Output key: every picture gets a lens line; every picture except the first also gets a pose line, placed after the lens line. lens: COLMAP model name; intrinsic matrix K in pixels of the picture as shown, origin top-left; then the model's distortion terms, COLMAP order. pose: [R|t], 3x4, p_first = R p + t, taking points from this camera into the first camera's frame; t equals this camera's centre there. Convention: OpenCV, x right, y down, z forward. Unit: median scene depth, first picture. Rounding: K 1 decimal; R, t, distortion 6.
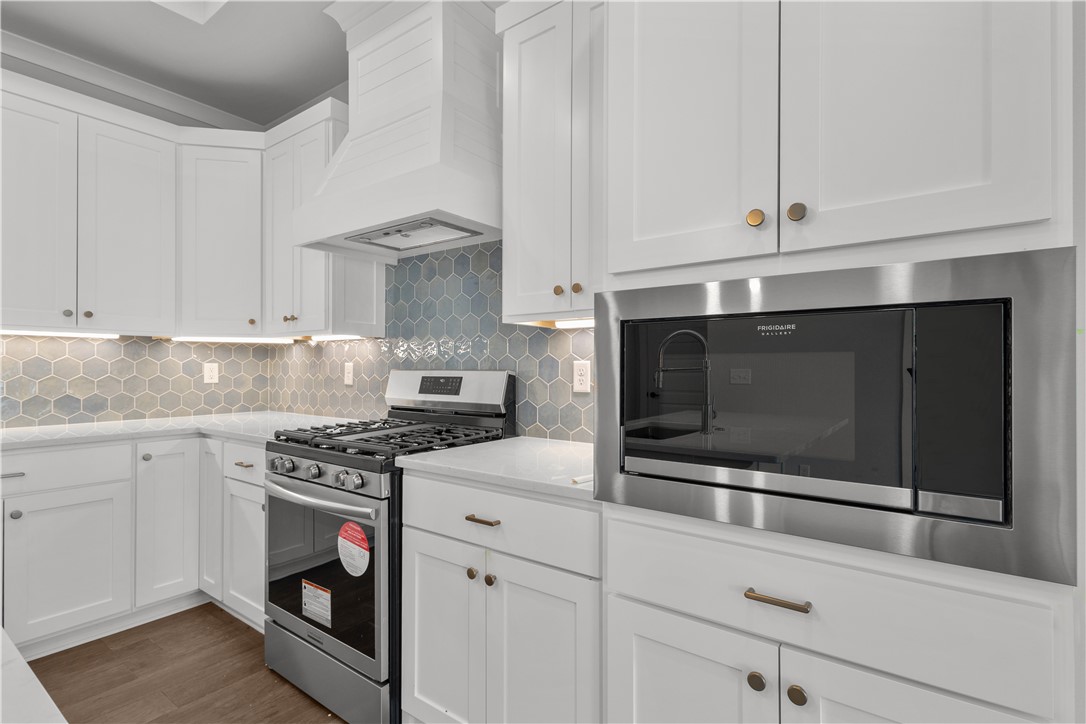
lens RADIAL K [[515.4, 0, 544.5], [0, 515.4, 364.5], [0, 0, 1]] dist [0.011901, 0.000019]
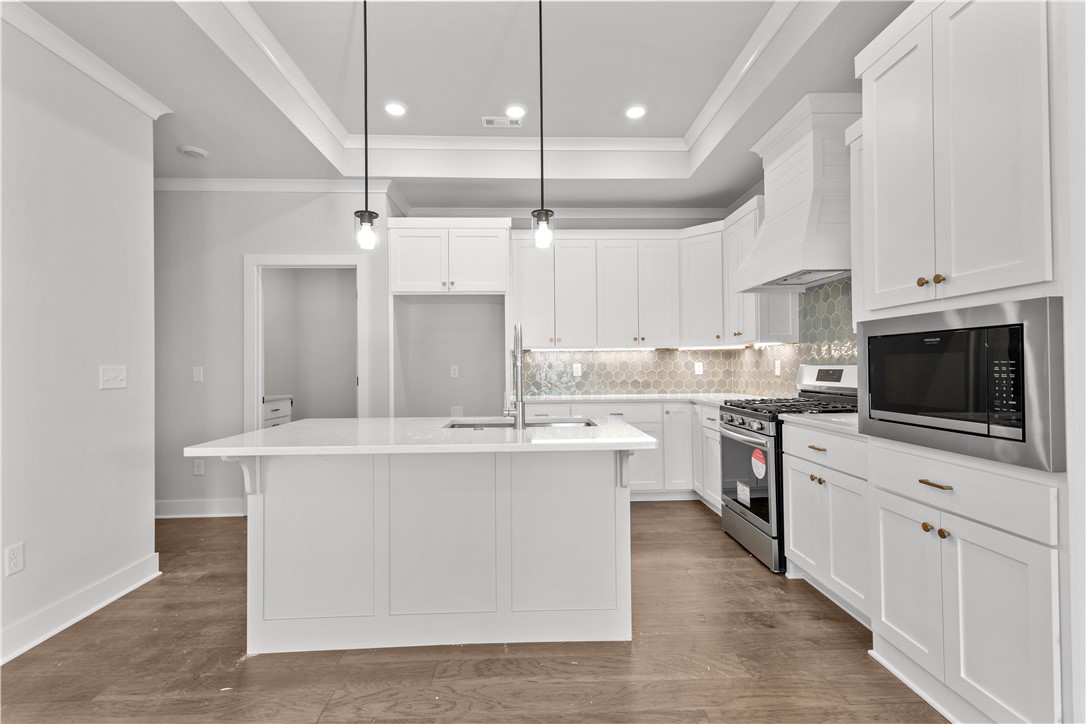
lens RADIAL K [[515.4, 0, 544.5], [0, 515.4, 364.5], [0, 0, 1]] dist [0.011901, 0.000019]
pose [[0.623478, -0.012569, -0.781739, 0.433668], [0.017509, 0.999844, -0.002111, -0.000989], [0.781644, -0.012371, 0.623602, -0.531409]]
